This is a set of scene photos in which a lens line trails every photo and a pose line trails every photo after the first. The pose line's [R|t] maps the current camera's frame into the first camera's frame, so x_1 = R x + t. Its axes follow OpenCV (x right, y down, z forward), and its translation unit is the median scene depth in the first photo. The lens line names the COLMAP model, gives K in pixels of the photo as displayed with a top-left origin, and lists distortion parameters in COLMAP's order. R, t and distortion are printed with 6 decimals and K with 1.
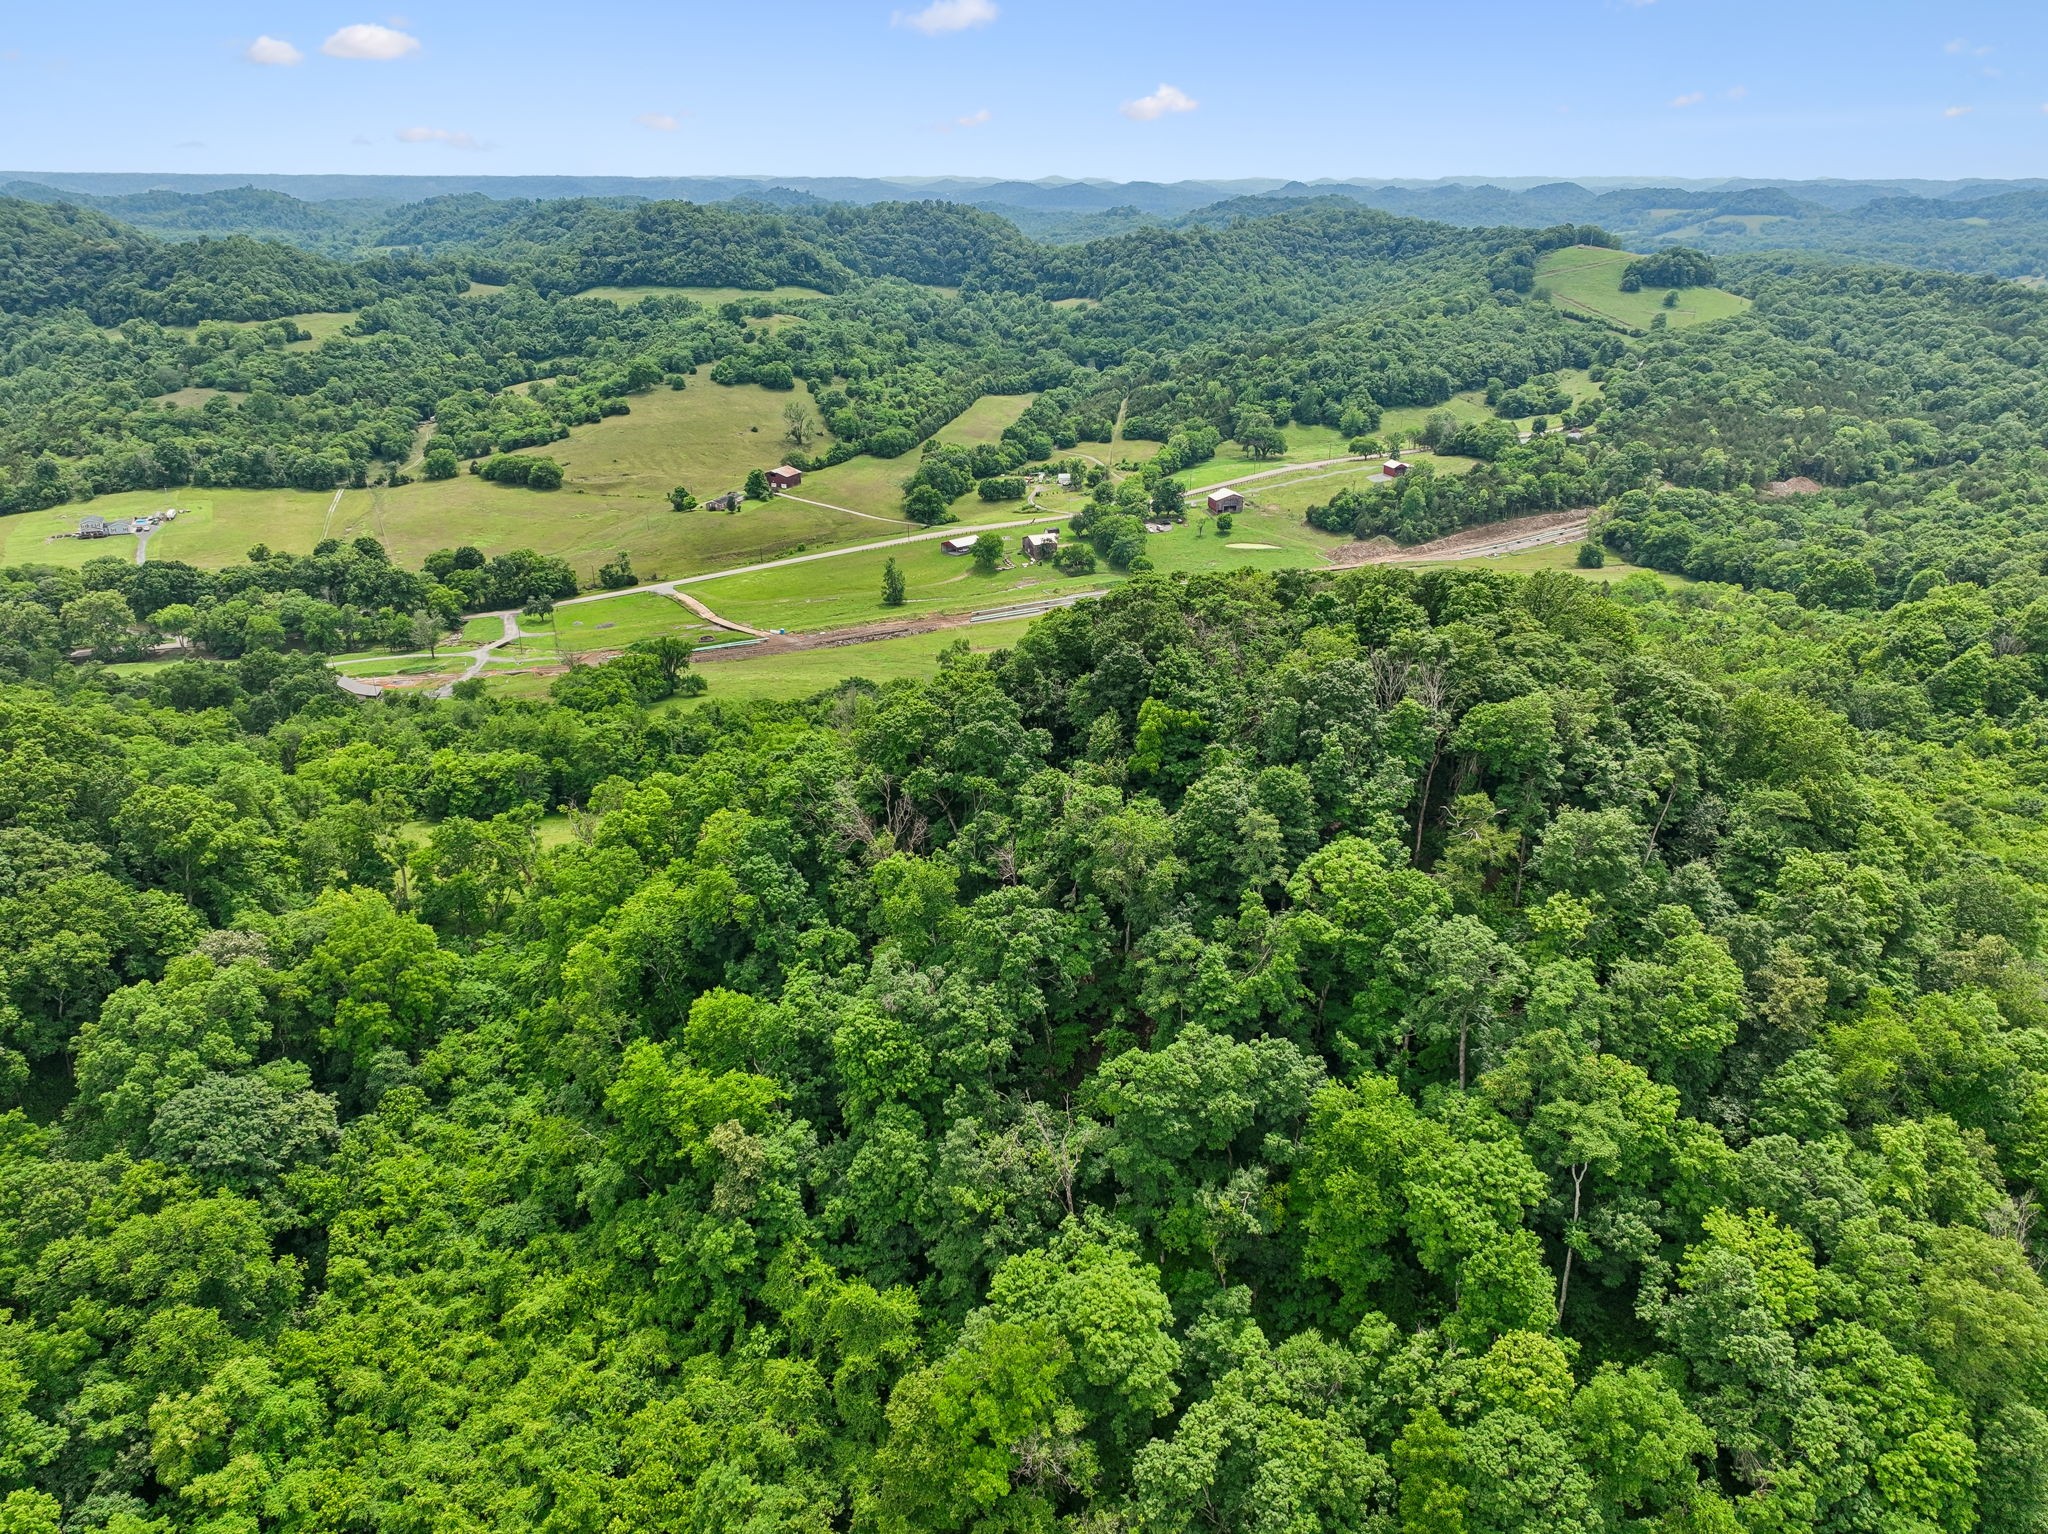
lens RADIAL K [[1469.6, 0, 1028.1], [0, 1469.6, 766.0], [0, 0, 1]] dist [-0.009389, 0.030911]
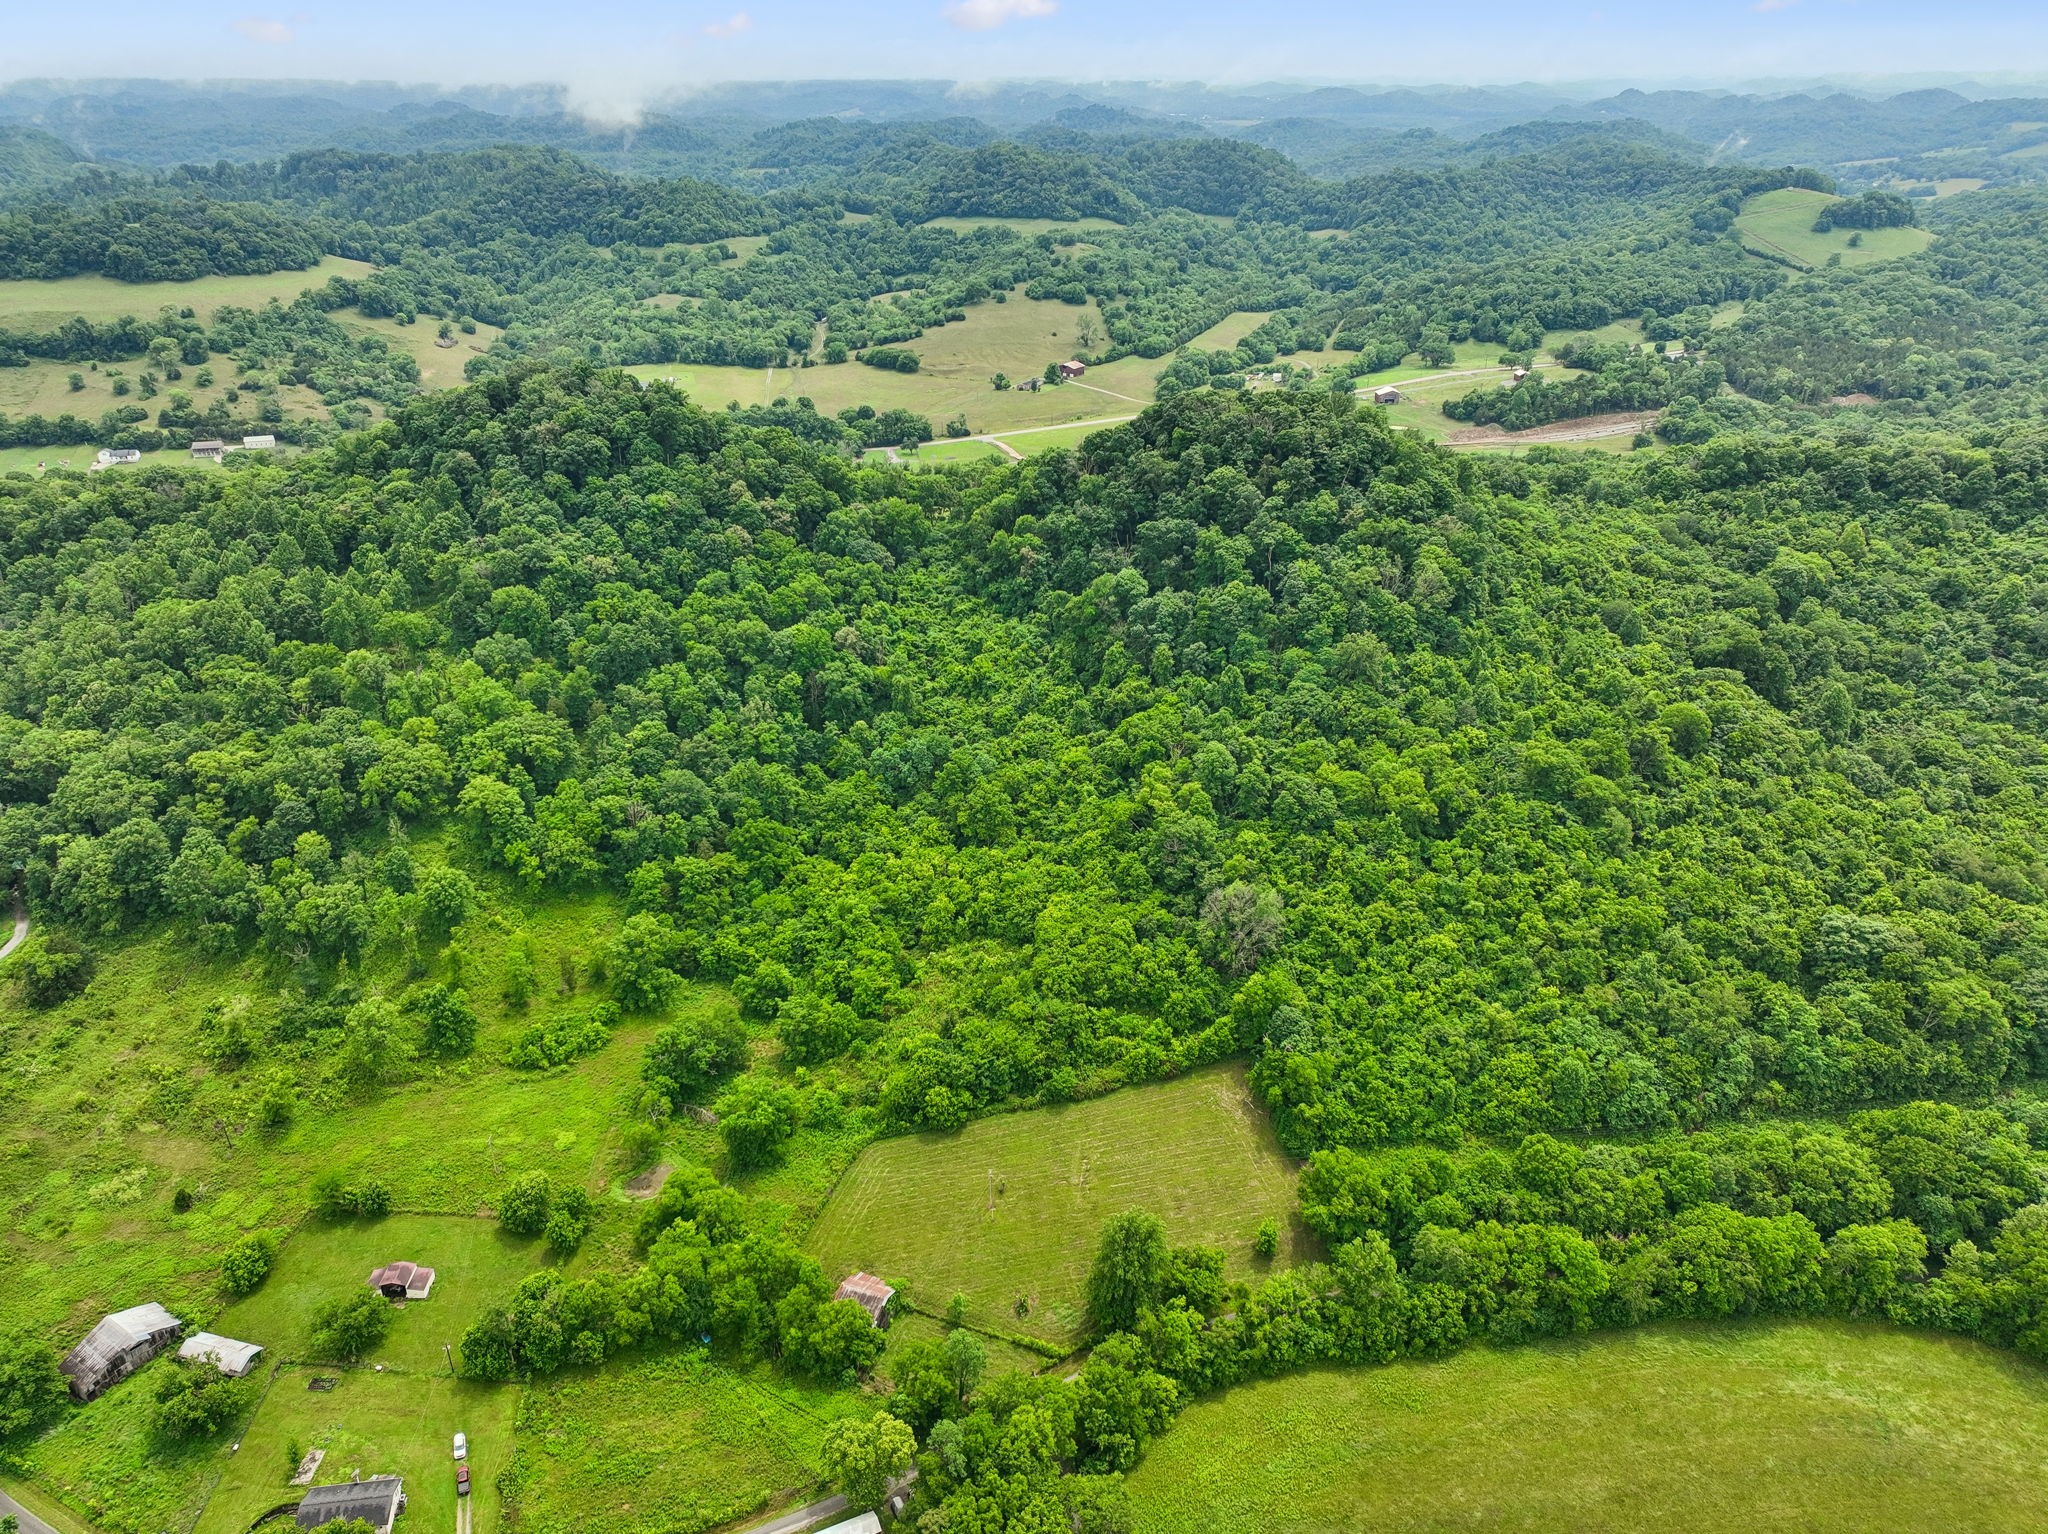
lens RADIAL K [[1491.4, 0, 1022.8], [0, 1491.4, 769.8], [0, 0, 1]] dist [-0.001973, 0.016093]
pose [[0.979345, 0.081273, -0.185146, 0.078203], [-0.070938, 0.995565, 0.061789, 0.094939], [0.189346, -0.047379, 0.980767, -0.403131]]
